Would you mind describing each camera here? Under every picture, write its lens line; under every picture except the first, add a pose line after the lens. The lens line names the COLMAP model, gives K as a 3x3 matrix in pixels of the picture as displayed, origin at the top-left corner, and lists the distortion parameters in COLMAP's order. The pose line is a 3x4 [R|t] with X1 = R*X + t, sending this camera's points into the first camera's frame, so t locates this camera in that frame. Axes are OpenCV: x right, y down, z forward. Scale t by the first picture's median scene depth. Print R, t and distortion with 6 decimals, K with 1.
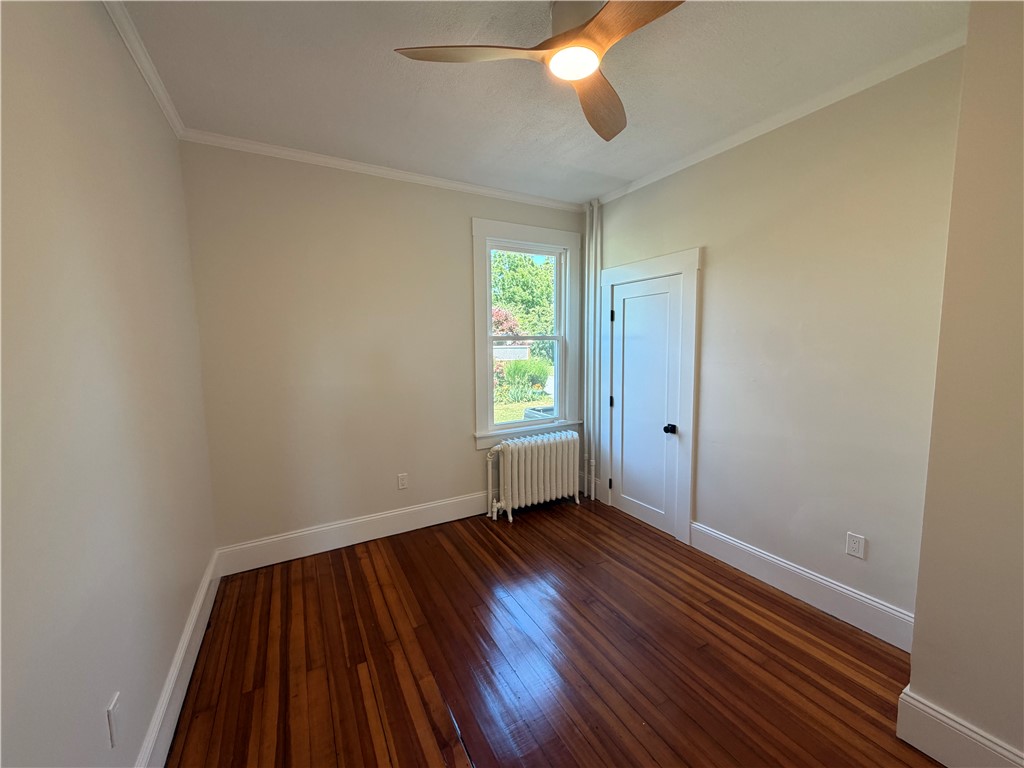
lens RADIAL K [[409.9, 0, 510.8], [0, 409.9, 382.8], [0, 0, 1]] dist [0.000946, -0.000259]
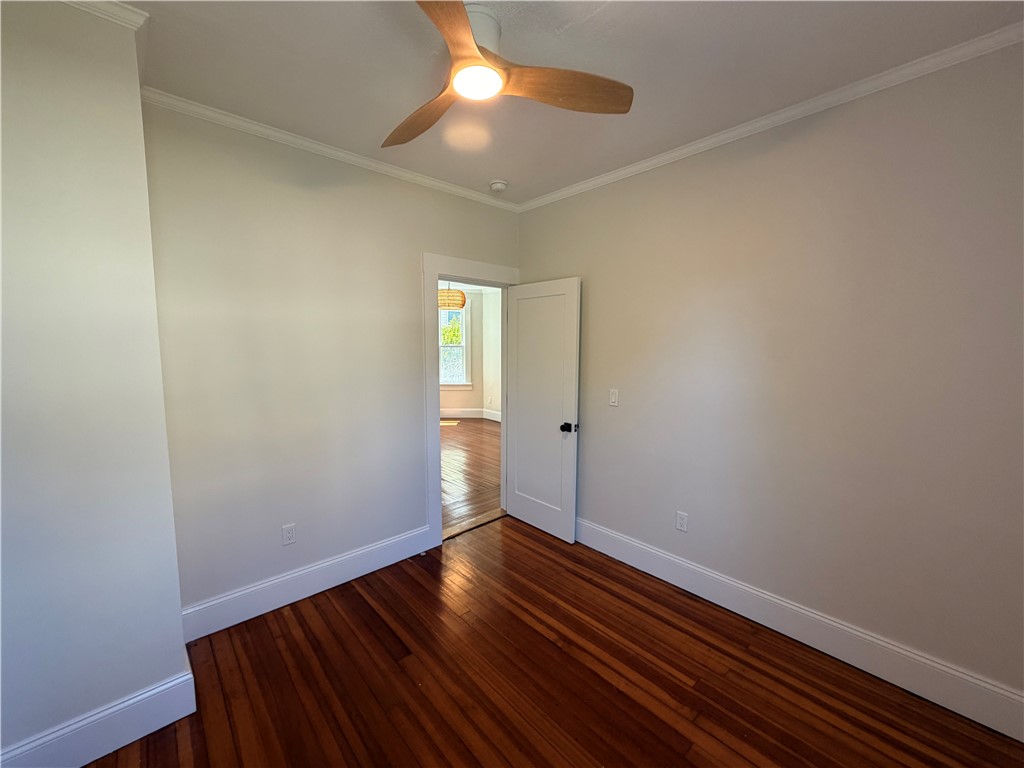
lens RADIAL K [[412.5, 0, 511.5], [0, 412.5, 388.7], [0, 0, 1]] dist [-0.000370, 0.000190]
pose [[-0.971064, 0.037650, -0.235833, 0.247814], [-0.013076, 0.977632, 0.209916, -0.193270], [0.238461, 0.206926, -0.948851, 1.577305]]
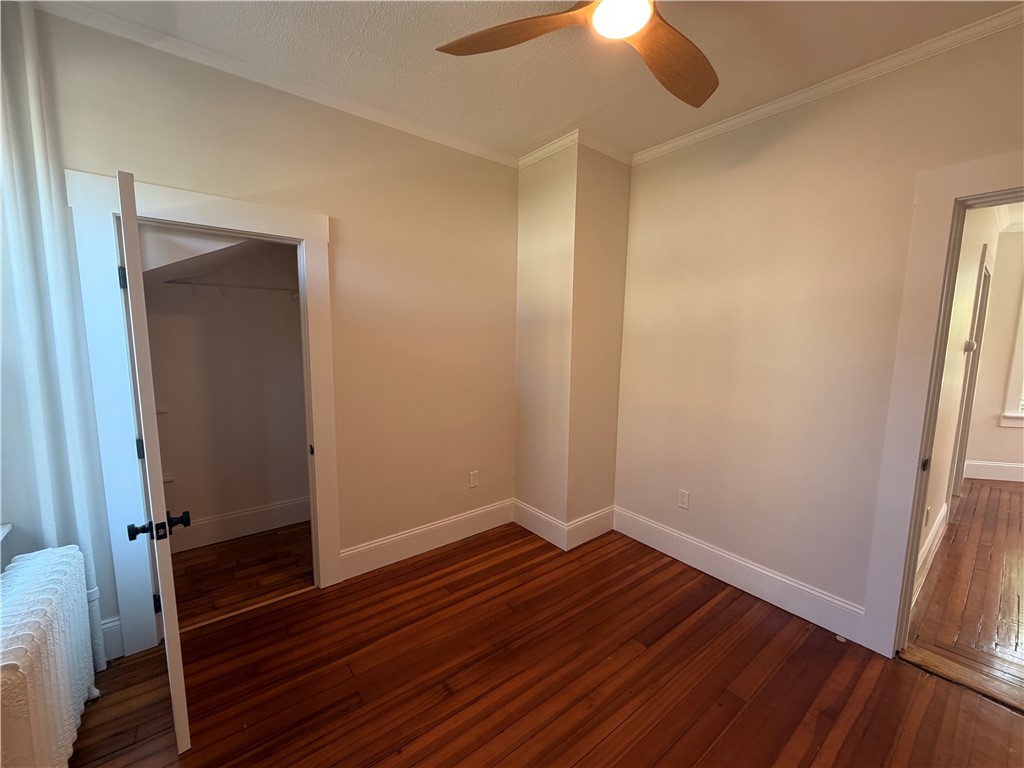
lens RADIAL K [[409.9, 0, 510.8], [0, 409.9, 382.8], [0, 0, 1]] dist [0.000946, -0.000259]
pose [[-0.161888, -0.105238, 0.981182, -0.558088], [0.087169, 0.988885, 0.120447, -0.098099], [-0.982952, 0.105028, -0.150915, 1.082682]]
